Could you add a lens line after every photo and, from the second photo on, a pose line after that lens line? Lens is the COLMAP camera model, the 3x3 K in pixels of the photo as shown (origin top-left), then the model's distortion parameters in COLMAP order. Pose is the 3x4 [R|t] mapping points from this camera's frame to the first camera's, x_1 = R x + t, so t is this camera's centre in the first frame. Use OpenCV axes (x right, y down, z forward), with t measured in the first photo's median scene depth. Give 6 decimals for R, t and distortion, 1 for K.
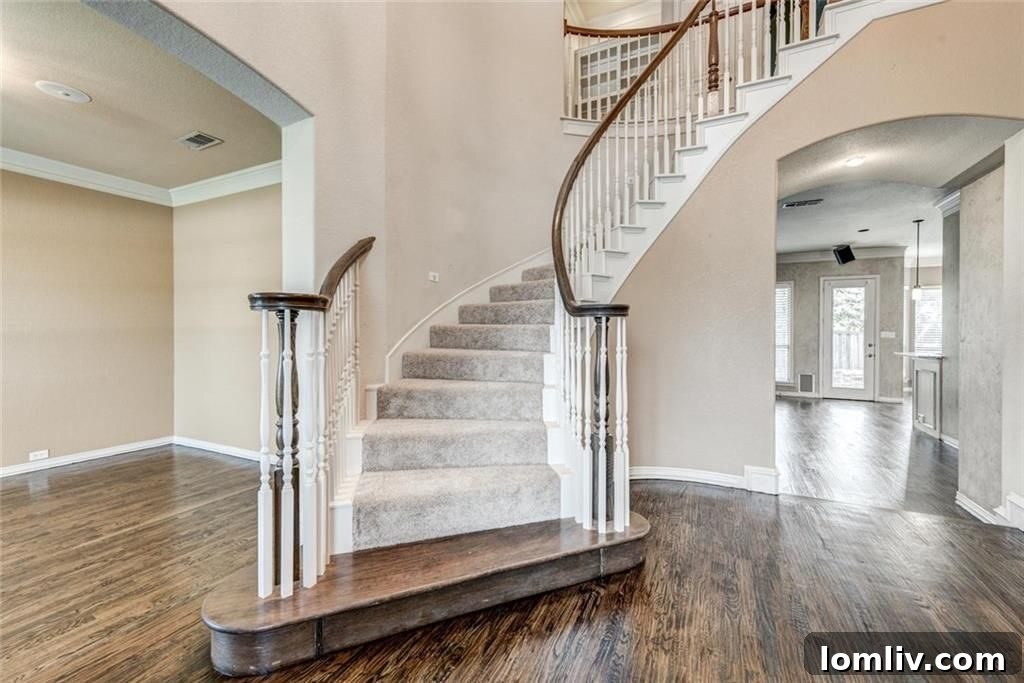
lens RADIAL K [[423.1, 0, 510.3], [0, 423.1, 334.0], [0, 0, 1]] dist [0.003931, -0.000105]
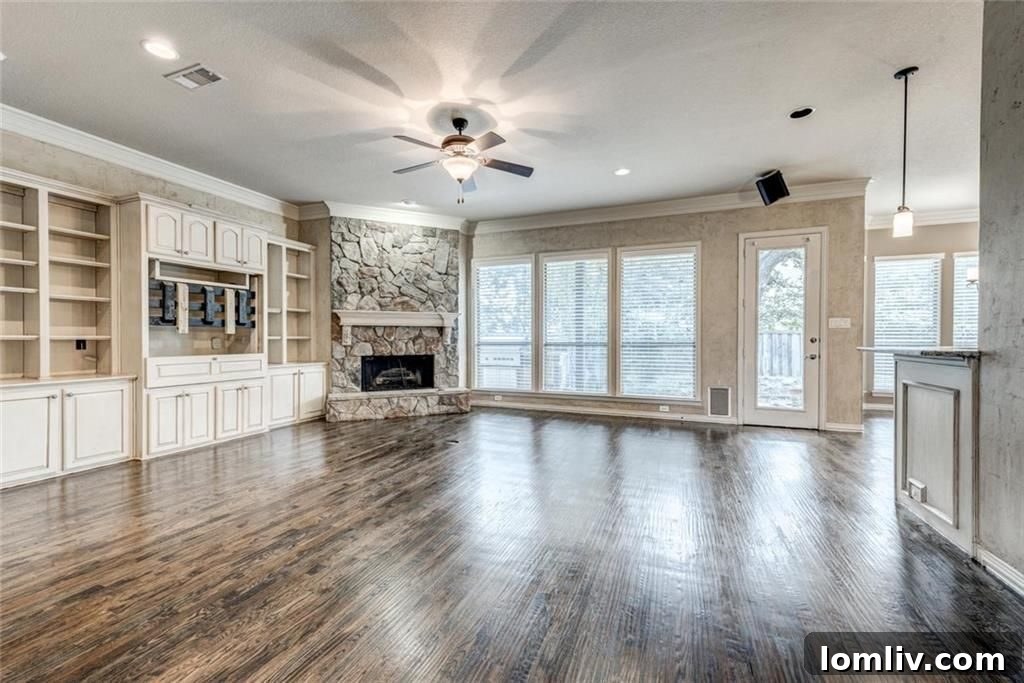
lens RADIAL K [[423.1, 0, 512.1], [0, 423.1, 345.5], [0, 0, 1]] dist [0.003931, -0.000105]
pose [[0.996518, -0.005471, 0.083198, 0.472124], [0.004830, 0.999957, 0.007903, 0.035939], [-0.083238, -0.007474, 0.996502, 0.552205]]
